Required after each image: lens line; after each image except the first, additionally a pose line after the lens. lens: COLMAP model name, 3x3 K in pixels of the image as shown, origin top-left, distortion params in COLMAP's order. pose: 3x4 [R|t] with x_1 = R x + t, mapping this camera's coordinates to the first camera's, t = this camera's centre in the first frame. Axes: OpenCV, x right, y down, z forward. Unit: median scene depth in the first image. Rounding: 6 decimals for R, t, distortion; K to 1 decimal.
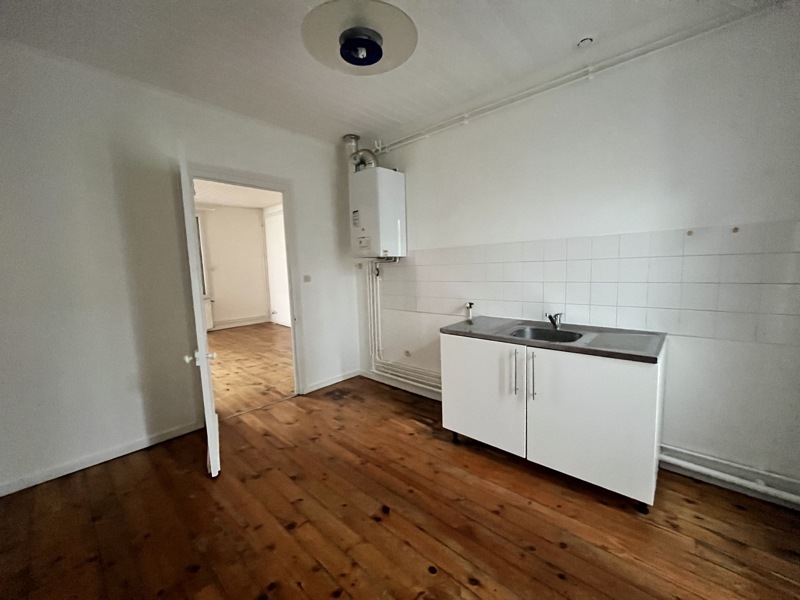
lens RADIAL K [[320.0, 0, 400.0], [0, 320.0, 300.0], [0, 0, 1]] dist [-0.027376, -0.000008]
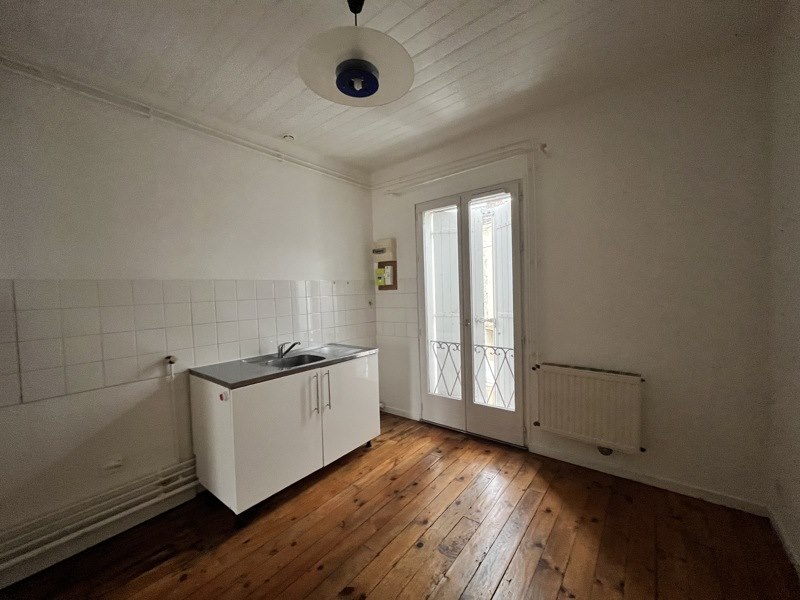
lens RADIAL K [[325.0, 0, 393.8], [0, 325.0, 304.7], [0, 0, 1]] dist [-0.000041, -0.000053]
pose [[-0.076775, -0.012673, 0.996968, -0.859066], [0.131234, 0.991091, 0.022704, -0.089681], [-0.988374, 0.132579, -0.074428, 0.796249]]
